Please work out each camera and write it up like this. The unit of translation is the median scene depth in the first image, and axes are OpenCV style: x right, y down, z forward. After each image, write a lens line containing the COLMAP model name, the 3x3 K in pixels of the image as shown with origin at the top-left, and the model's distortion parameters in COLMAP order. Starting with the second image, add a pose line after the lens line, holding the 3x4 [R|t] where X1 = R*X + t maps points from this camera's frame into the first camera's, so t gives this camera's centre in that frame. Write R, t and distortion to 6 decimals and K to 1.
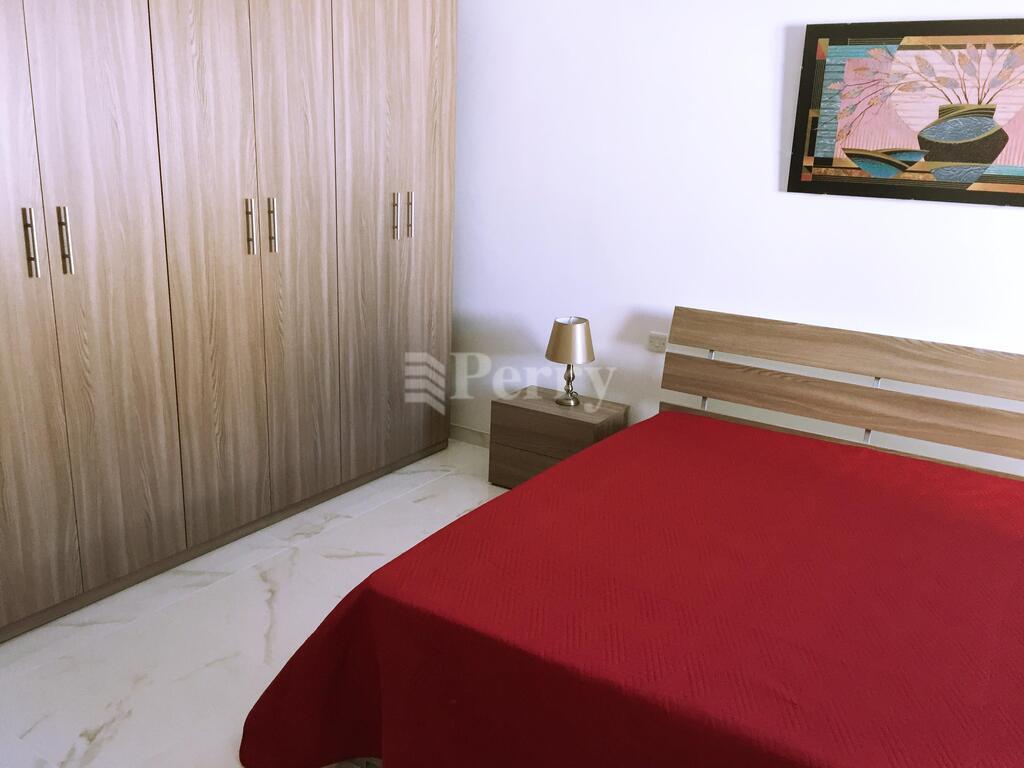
lens RADIAL K [[871.5, 0, 512.0], [0, 871.5, 384.0], [0, 0, 1]] dist [0.007479, -0.002326]
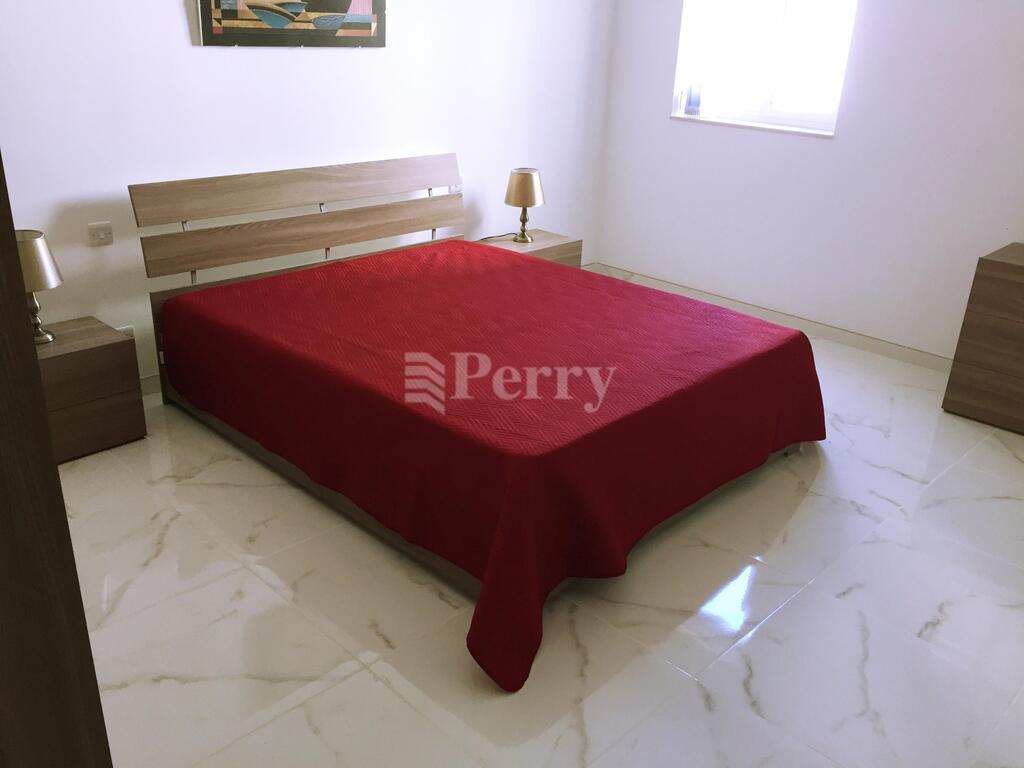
lens RADIAL K [[871.5, 0, 512.0], [0, 871.5, 384.0], [0, 0, 1]] dist [0.007479, -0.002326]
pose [[0.197261, -0.405120, 0.892729, -0.693509], [0.238635, 0.903074, 0.357085, -0.147571], [-0.950863, 0.142597, 0.274818, 0.456015]]
